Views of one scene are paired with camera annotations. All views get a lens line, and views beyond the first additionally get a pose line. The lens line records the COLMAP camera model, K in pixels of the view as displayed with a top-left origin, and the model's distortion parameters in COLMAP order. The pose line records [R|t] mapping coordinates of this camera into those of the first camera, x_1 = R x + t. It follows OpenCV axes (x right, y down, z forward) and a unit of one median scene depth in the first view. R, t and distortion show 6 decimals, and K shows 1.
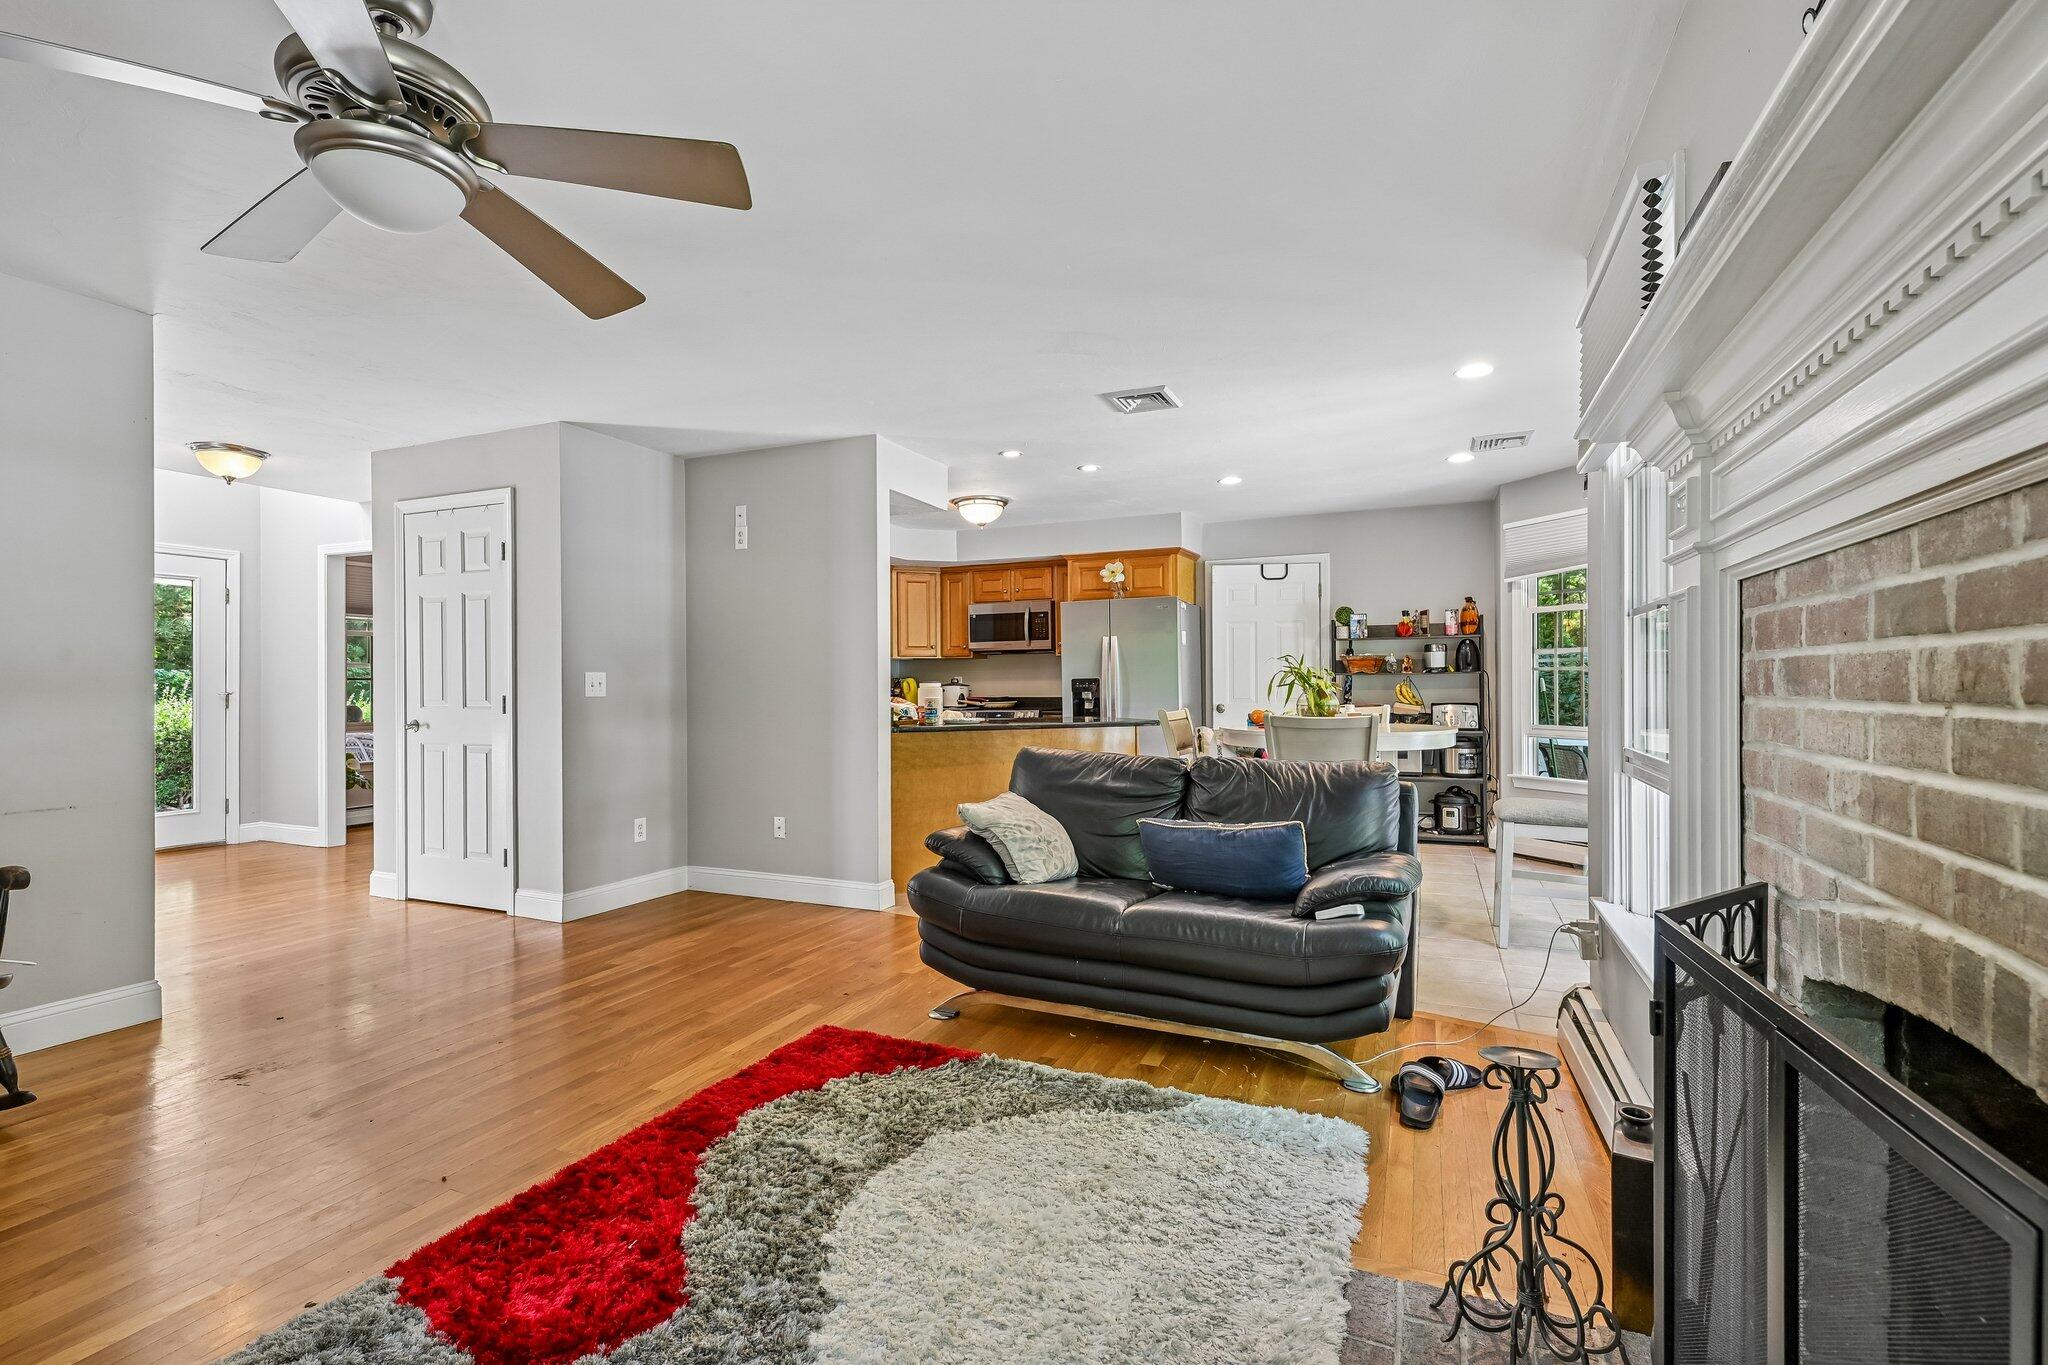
lens RADIAL K [[921.1, 0, 1023.7], [0, 921.1, 684.8], [0, 0, 1]] dist [0.002486, -0.000751]
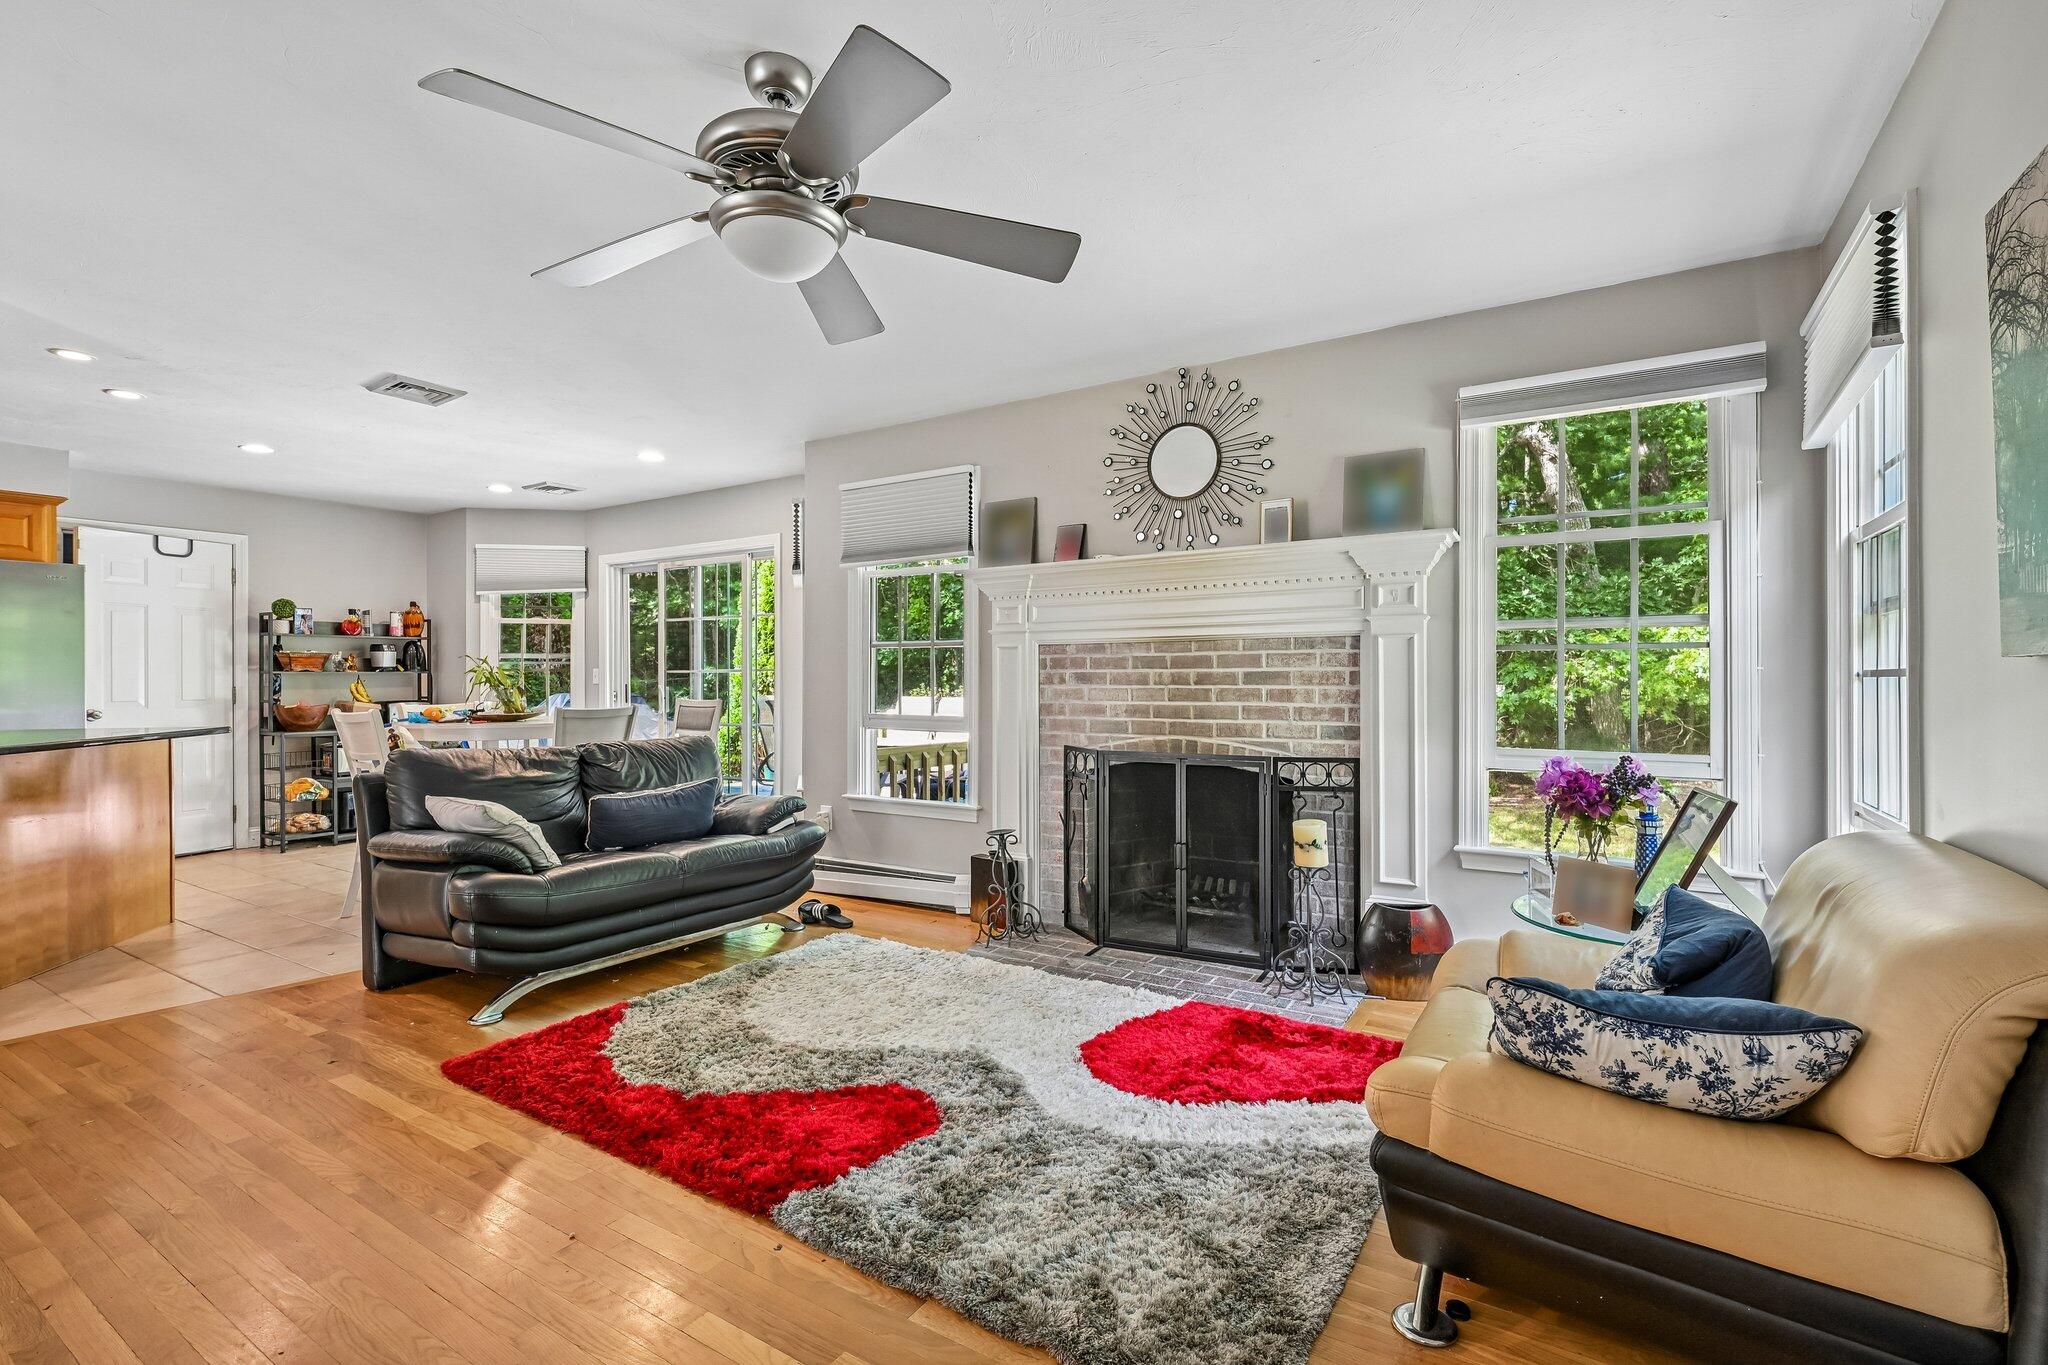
lens RADIAL K [[921.1, 0, 1023.9], [0, 921.1, 679.1], [0, 0, 1]] dist [0.002486, -0.000751]
pose [[0.148164, 0.001865, 0.988961, -0.690268], [0.004674, 0.999986, -0.002586, 0.001404], [-0.988952, 0.005006, 0.148153, 0.208137]]
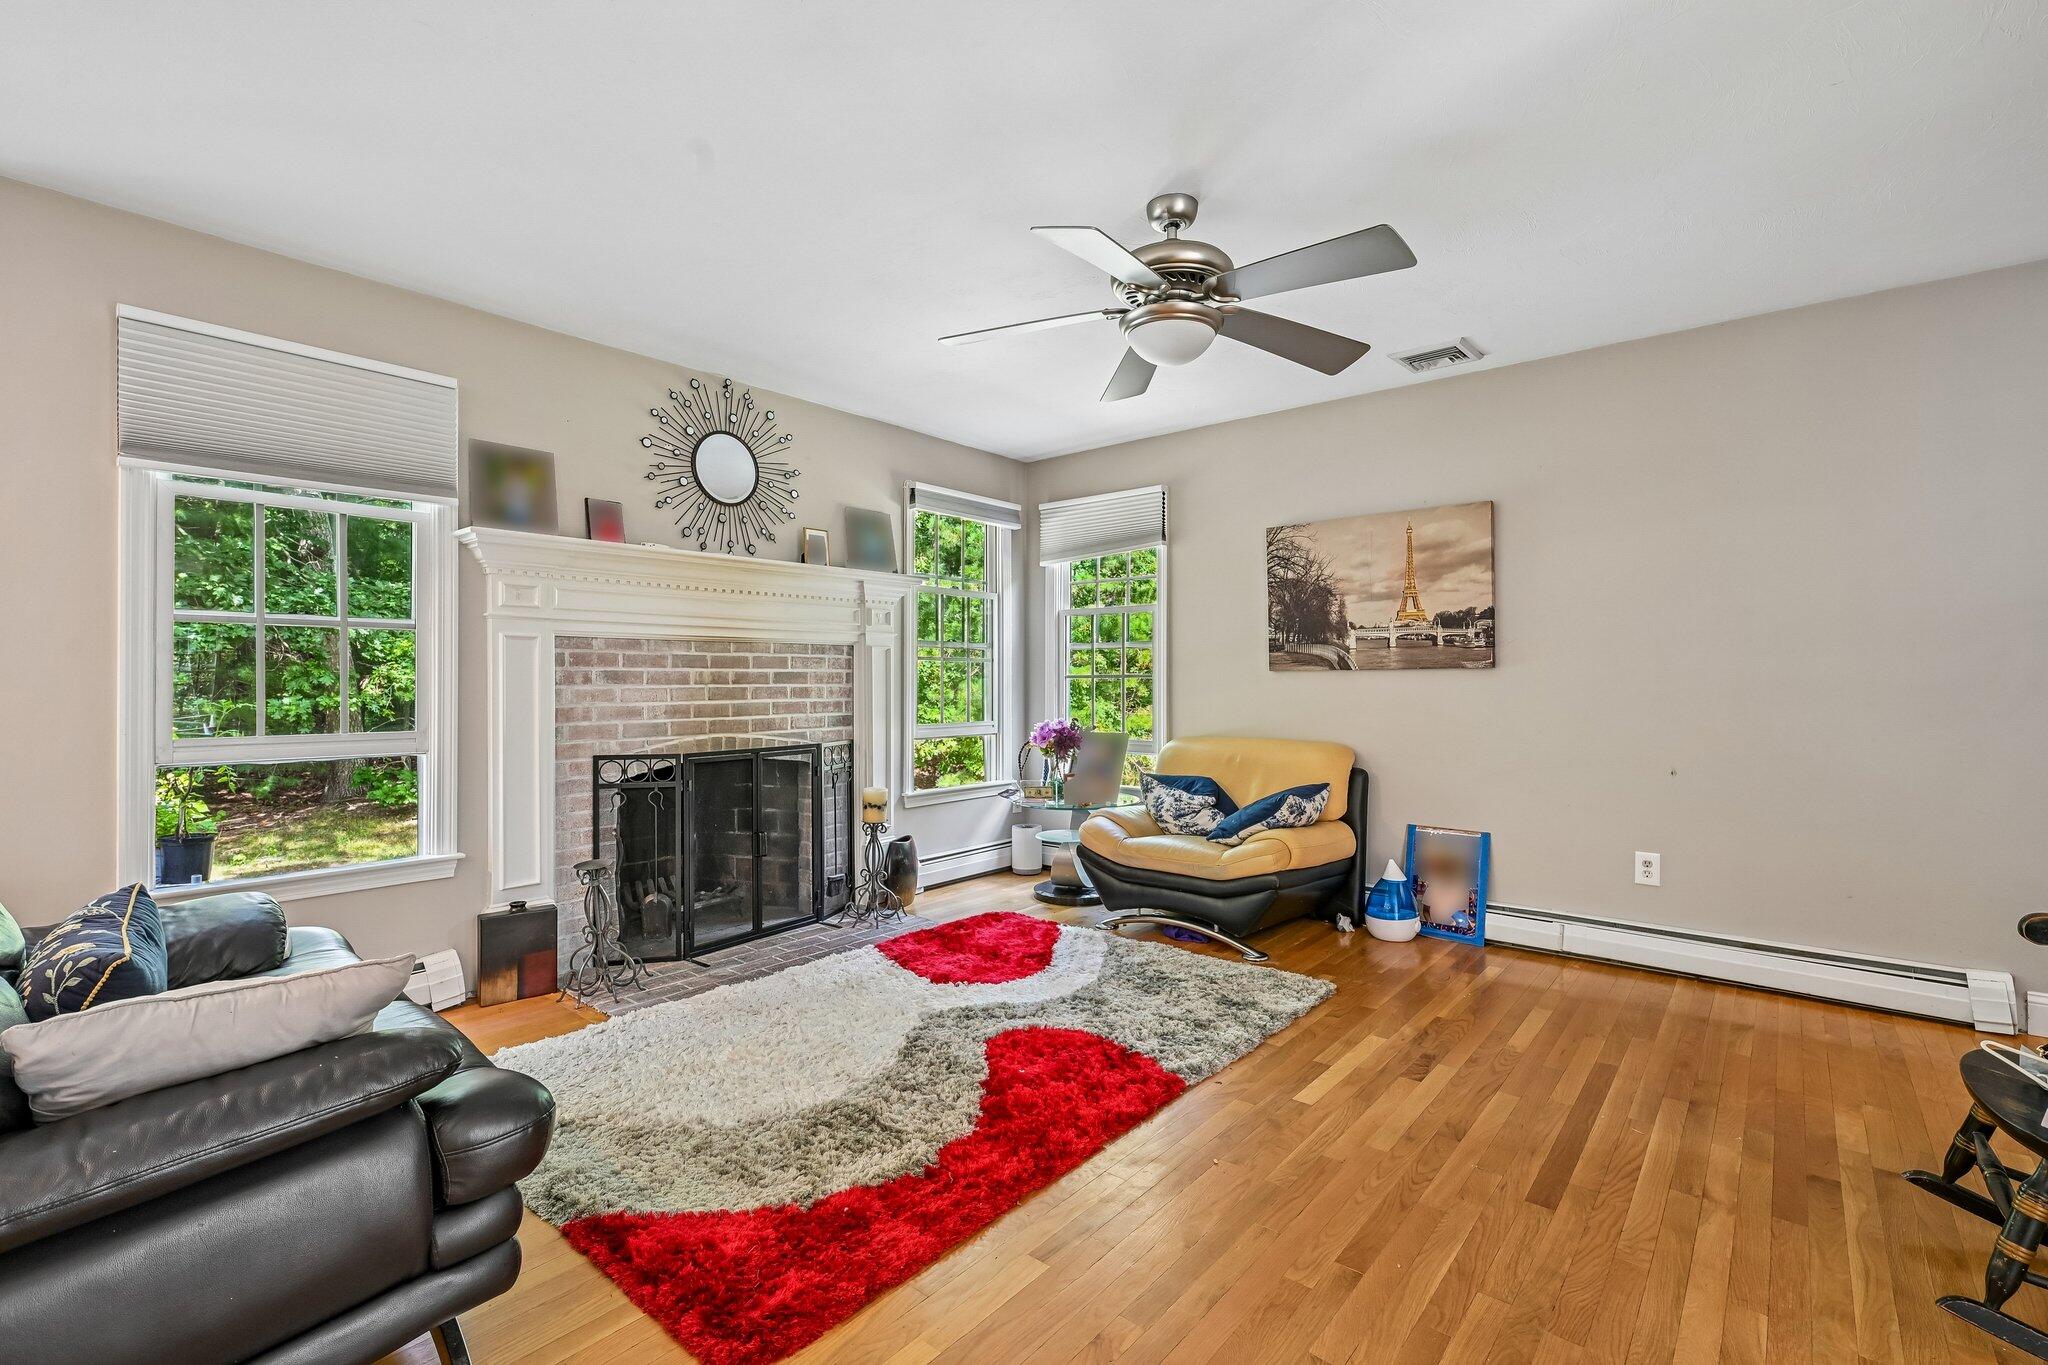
lens RADIAL K [[921.1, 0, 1029.2], [0, 921.1, 687.6], [0, 0, 1]] dist [0.002486, -0.000751]
pose [[-0.961739, 0.000418, 0.273968, -0.339770], [0.003331, 0.999943, 0.010167, 0.000561], [-0.273948, 0.010691, -0.961685, 0.975573]]
